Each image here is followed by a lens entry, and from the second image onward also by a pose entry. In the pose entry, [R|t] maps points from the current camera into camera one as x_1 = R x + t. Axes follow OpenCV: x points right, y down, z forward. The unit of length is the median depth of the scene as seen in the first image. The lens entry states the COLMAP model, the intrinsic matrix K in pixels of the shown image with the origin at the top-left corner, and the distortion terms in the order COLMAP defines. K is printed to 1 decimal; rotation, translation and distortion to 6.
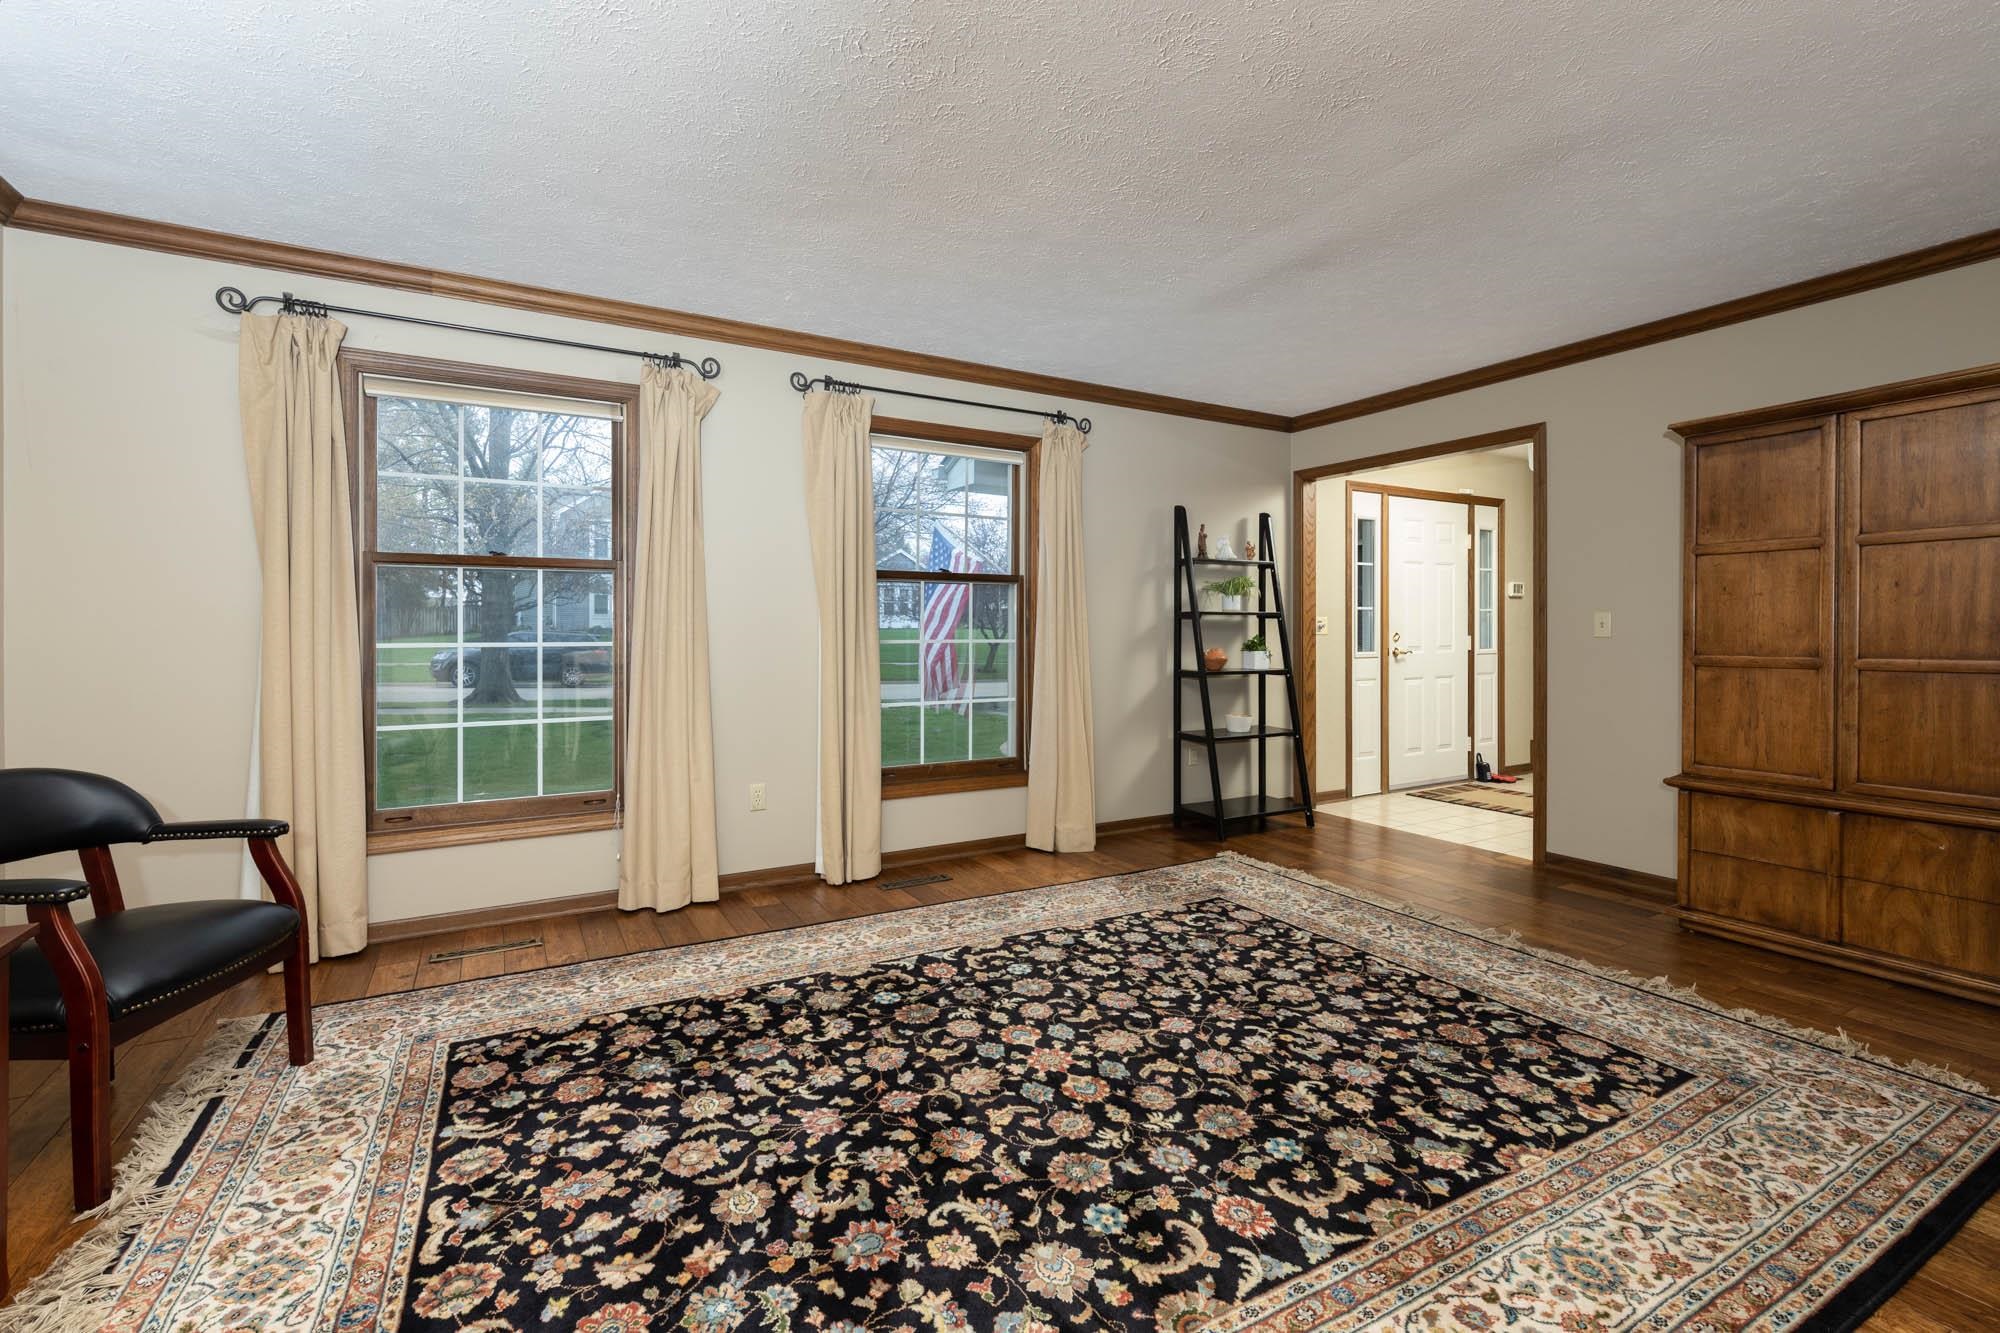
lens RADIAL K [[860.6, 0, 994.0], [0, 860.6, 640.4], [0, 0, 1]] dist [-0.001927, 0.000490]
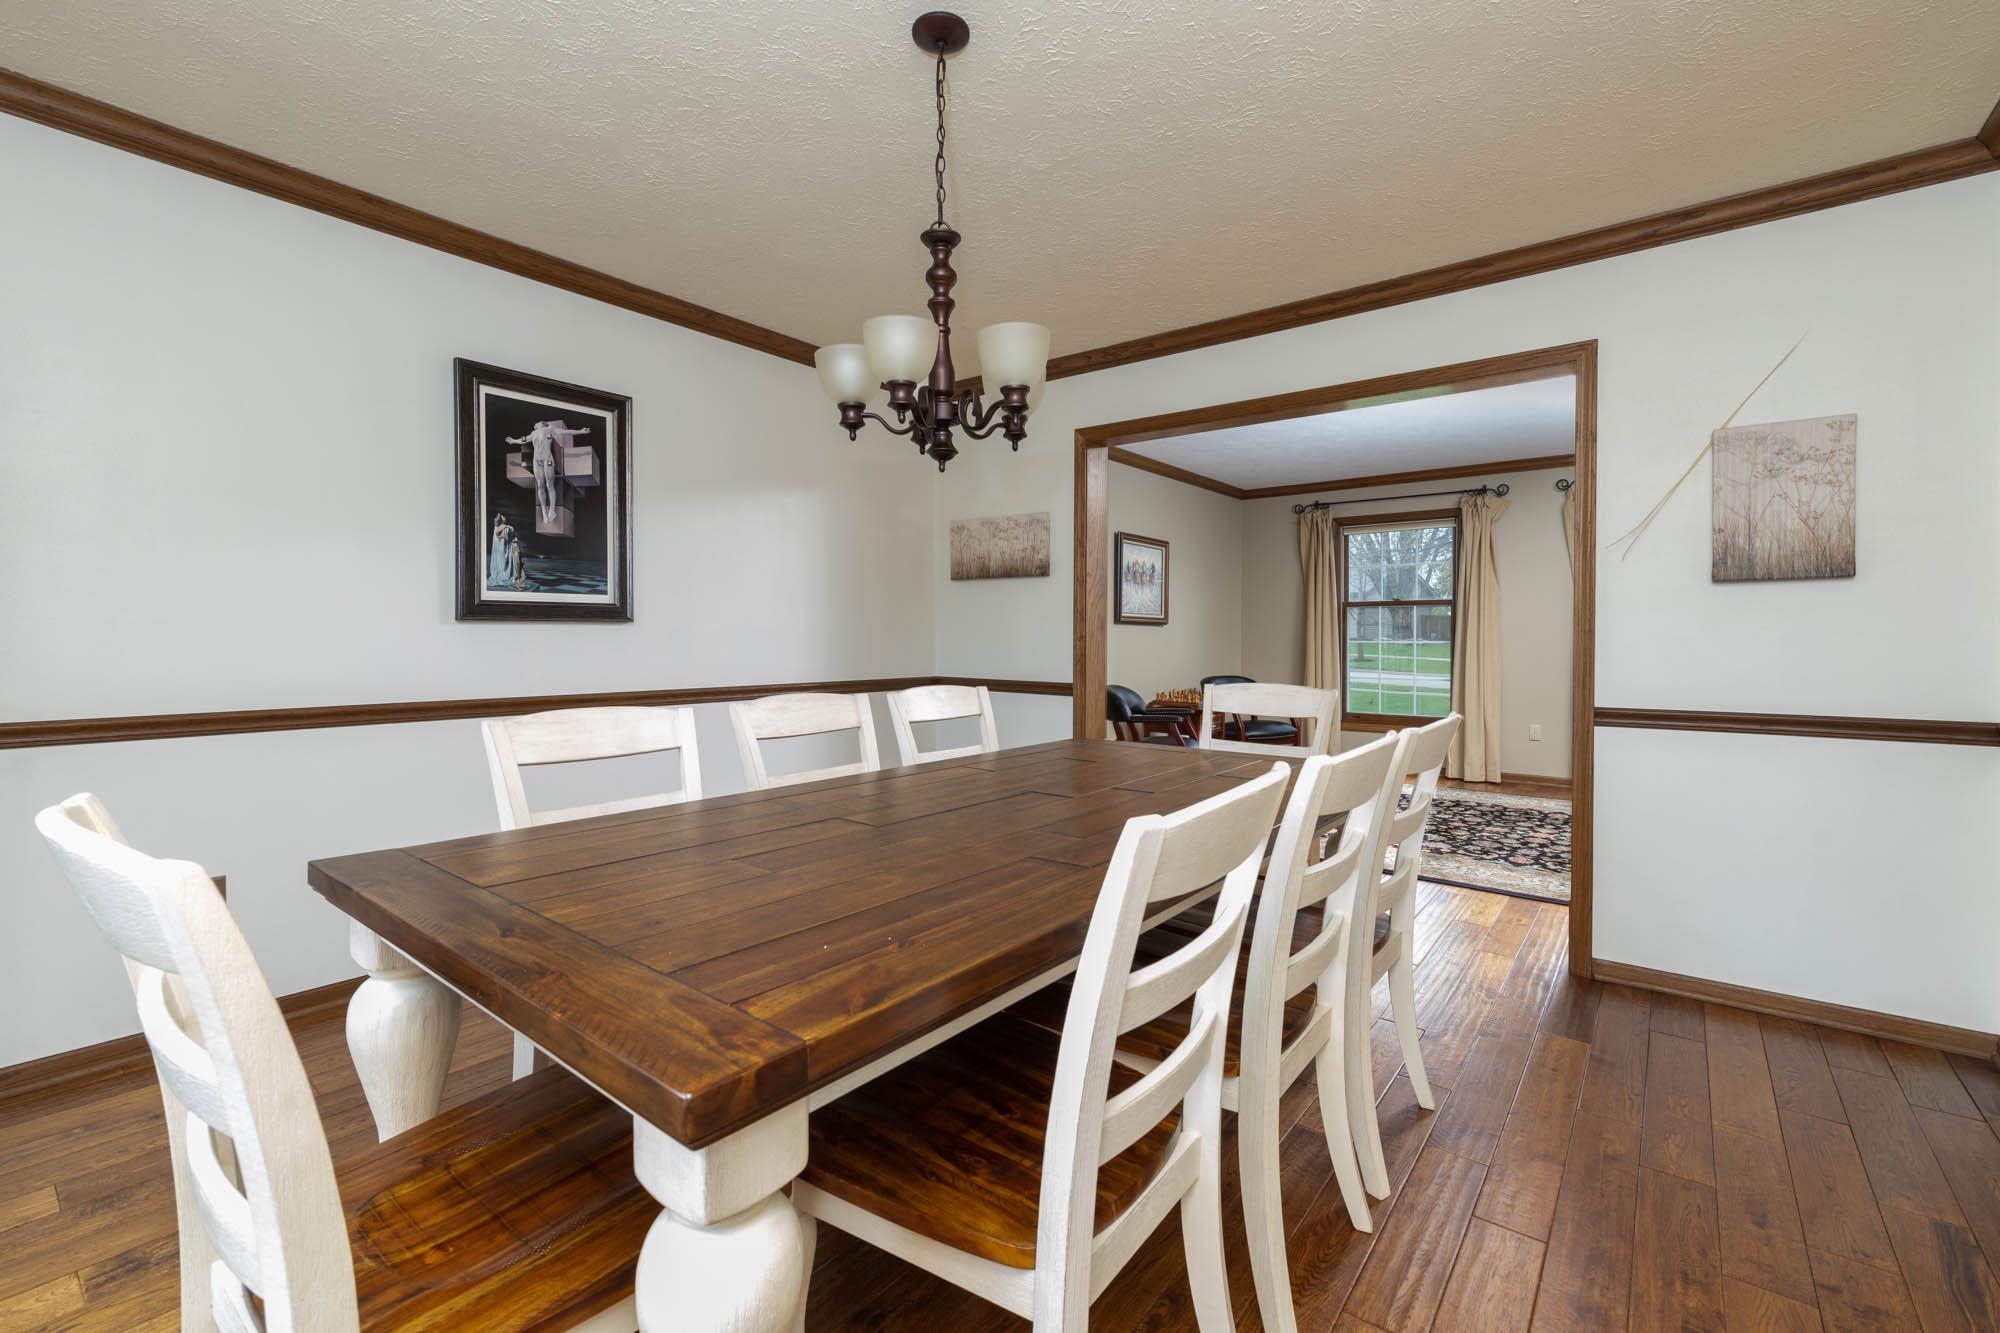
lens RADIAL K [[860.6, 0, 998.3], [0, 860.6, 646.8], [0, 0, 1]] dist [-0.001927, 0.000490]
pose [[0.377579, 0.017324, -0.925815, 1.482979], [-0.012384, 0.999830, 0.013658, -0.001480], [0.925895, 0.006308, 0.377729, -1.030114]]
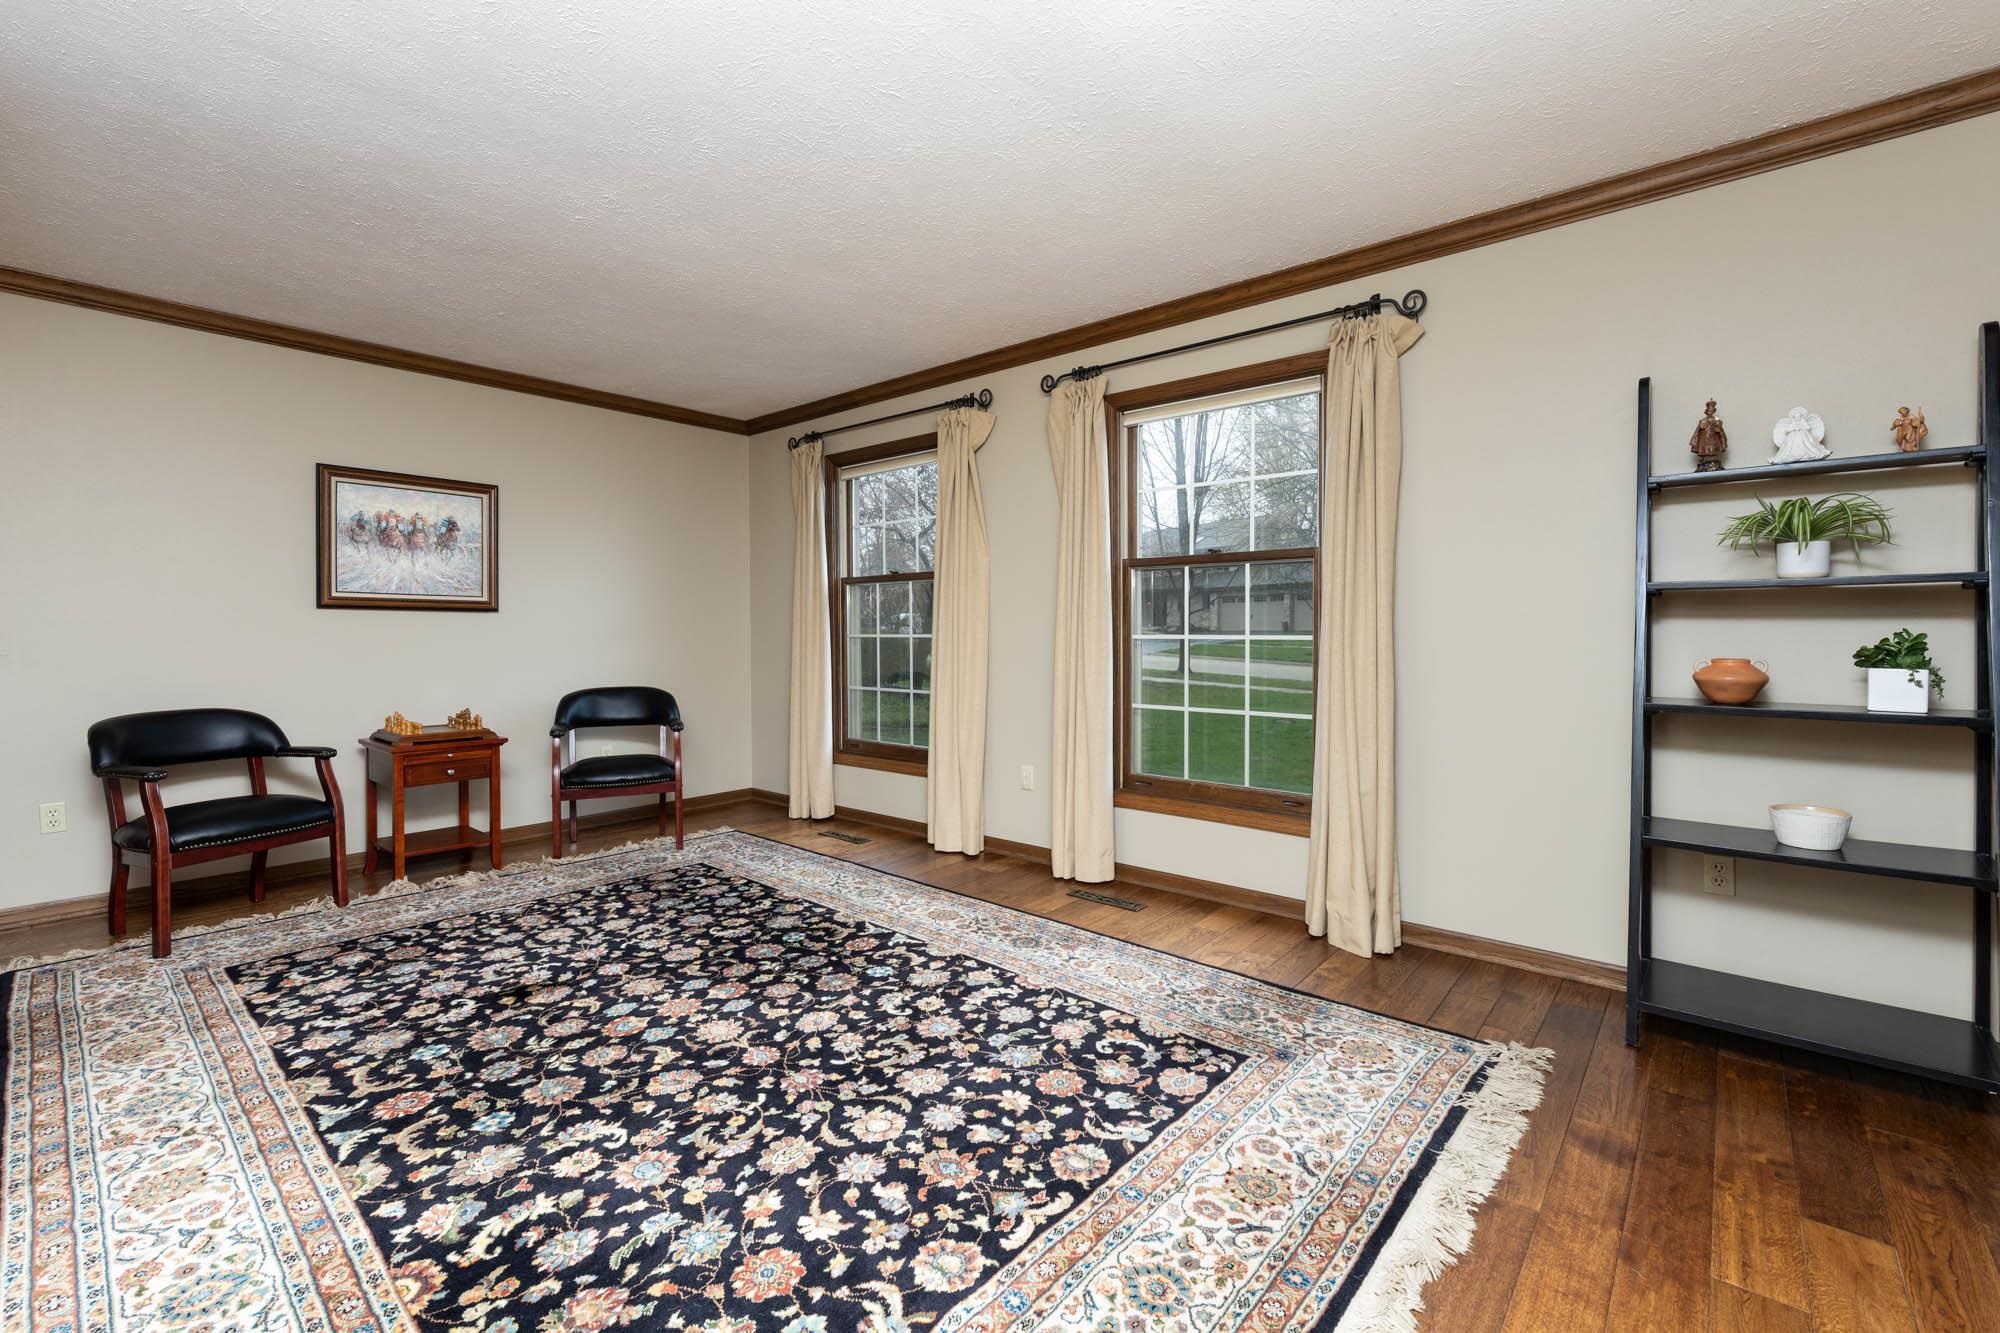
lens RADIAL K [[860.6, 0, 998.5], [0, 860.6, 647.0], [0, 0, 1]] dist [-0.001927, 0.000490]
pose [[0.339847, 0.021161, -0.940243, 1.208800], [-0.006590, 0.999776, 0.020119, -0.008844], [0.940458, -0.000641, 0.339910, 0.973013]]
